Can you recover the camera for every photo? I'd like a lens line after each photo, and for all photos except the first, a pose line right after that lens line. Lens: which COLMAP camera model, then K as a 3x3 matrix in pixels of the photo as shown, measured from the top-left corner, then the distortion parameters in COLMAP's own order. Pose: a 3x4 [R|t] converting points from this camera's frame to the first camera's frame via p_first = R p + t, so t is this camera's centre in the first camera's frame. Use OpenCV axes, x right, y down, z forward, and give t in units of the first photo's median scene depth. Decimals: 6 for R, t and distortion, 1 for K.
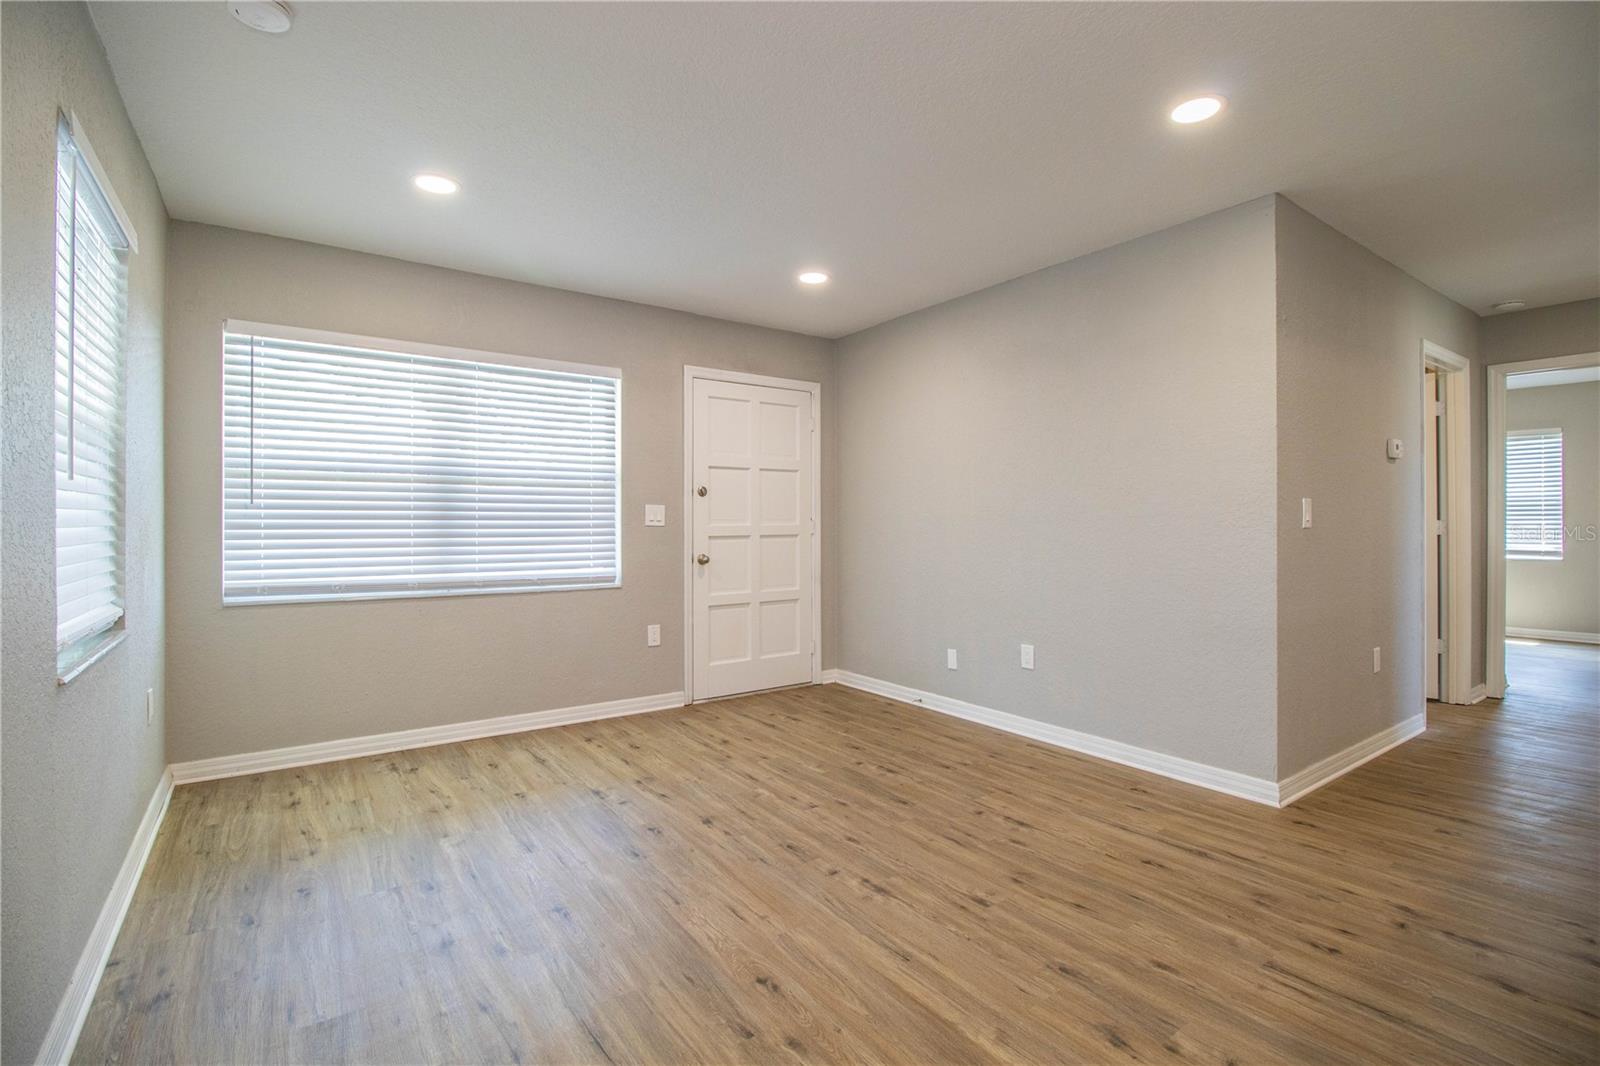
lens RADIAL K [[740.0, 0, 813.1], [0, 740.0, 526.2], [0, 0, 1]] dist [-0.007639, -0.002156]
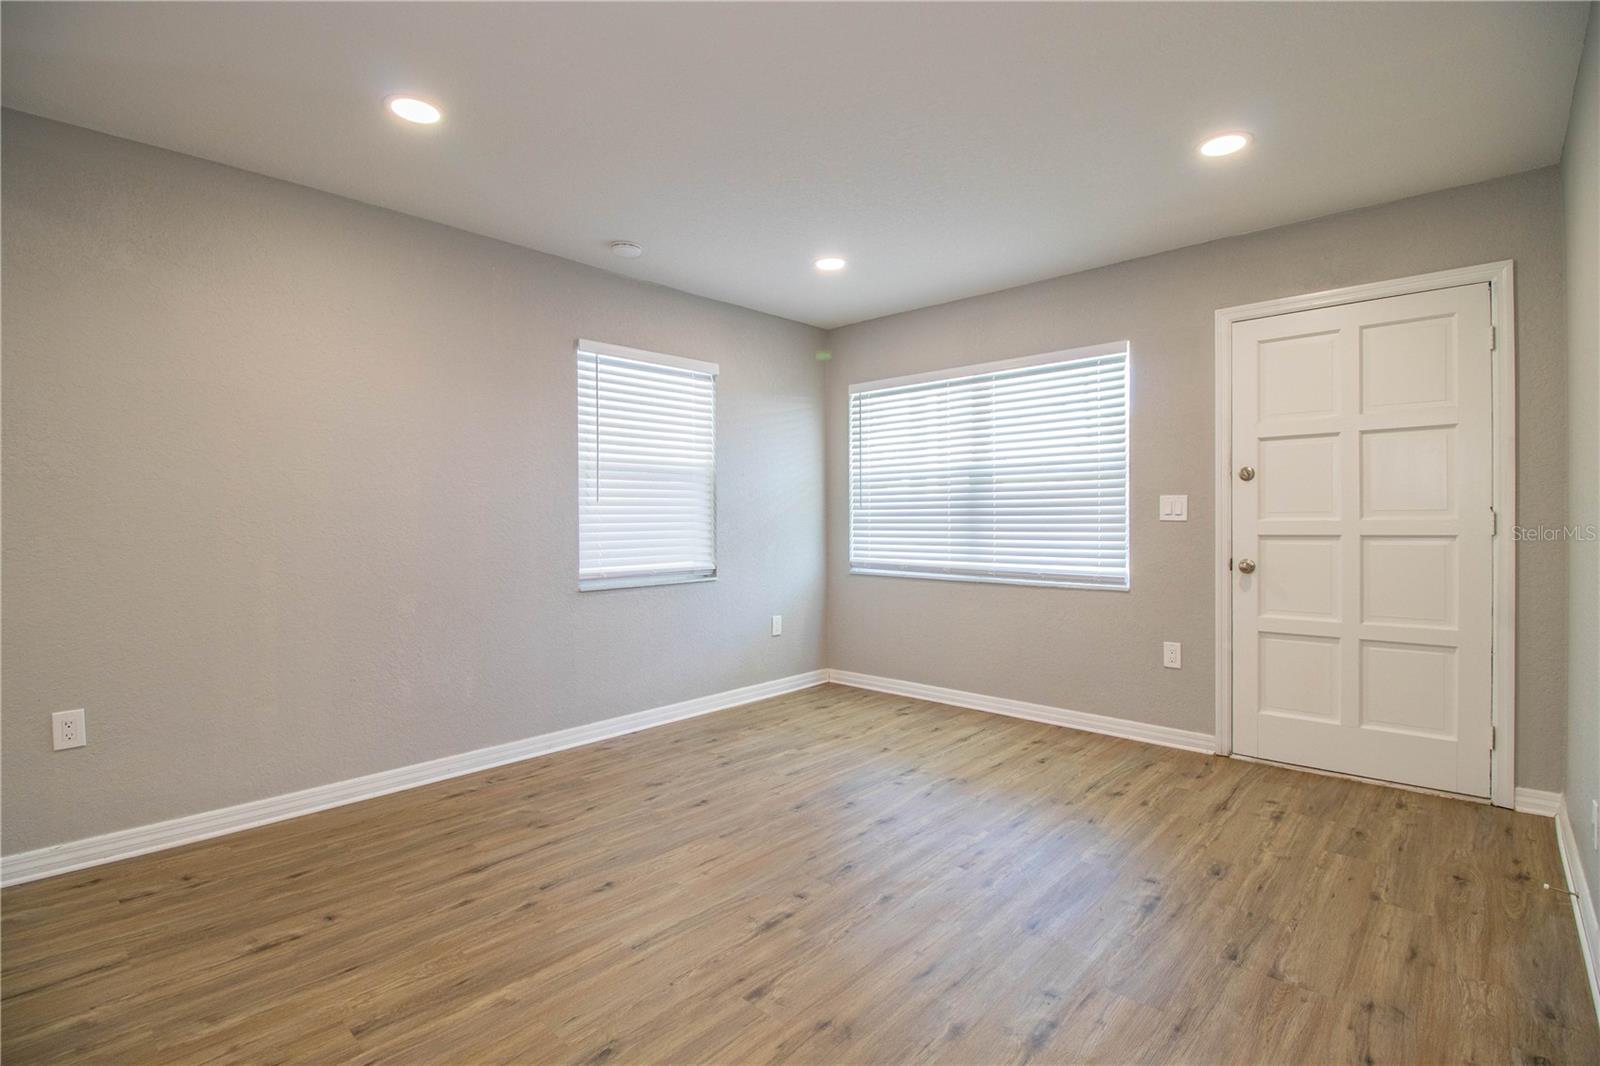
lens RADIAL K [[740.0, 0, 805.1], [0, 740.0, 525.2], [0, 0, 1]] dist [-0.007639, -0.002156]
pose [[0.198494, 0.006633, -0.980080, 0.583022], [0.001733, 0.999973, 0.007119, -0.002335], [0.980100, -0.003111, 0.198478, 0.512528]]
